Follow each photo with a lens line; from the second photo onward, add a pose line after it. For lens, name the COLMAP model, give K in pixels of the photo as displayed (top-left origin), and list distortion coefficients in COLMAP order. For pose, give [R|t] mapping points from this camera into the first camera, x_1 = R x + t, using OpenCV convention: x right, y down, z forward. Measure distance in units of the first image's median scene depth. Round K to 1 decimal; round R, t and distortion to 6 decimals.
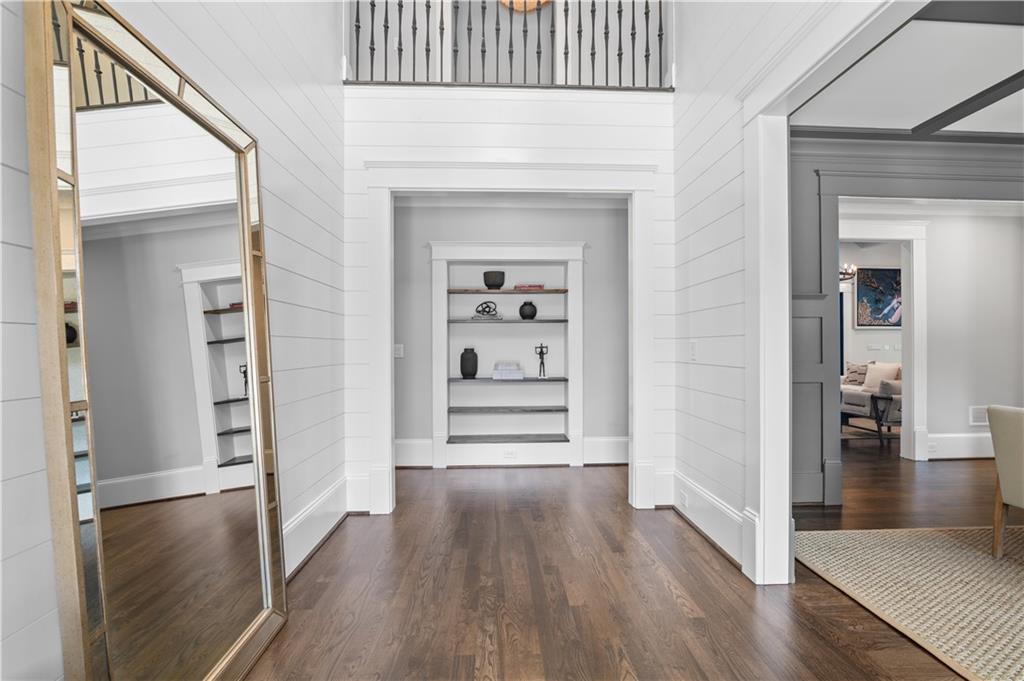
lens RADIAL K [[472.6, 0, 512.3], [0, 472.6, 344.8], [0, 0, 1]] dist [-0.018433, -0.000626]
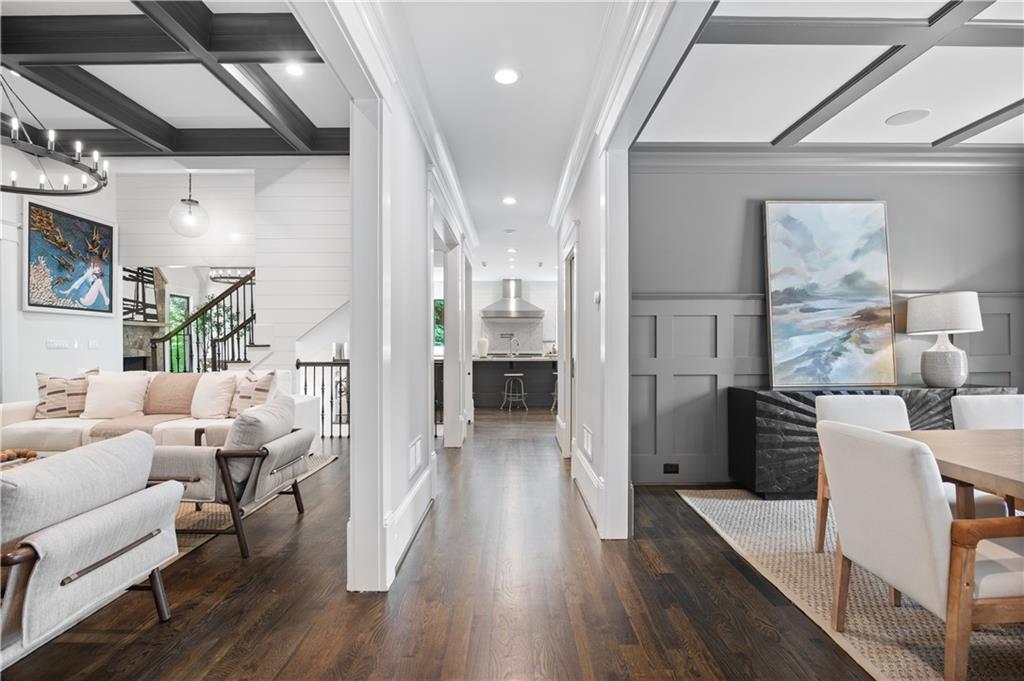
lens RADIAL K [[472.6, 0, 514.7], [0, 472.6, 346.0], [0, 0, 1]] dist [-0.018433, -0.000626]
pose [[0.014450, -0.008709, 0.999858, 0.192948], [-0.000338, 0.999962, 0.008715, 0.002911], [-0.999896, -0.000464, 0.014447, 0.410710]]
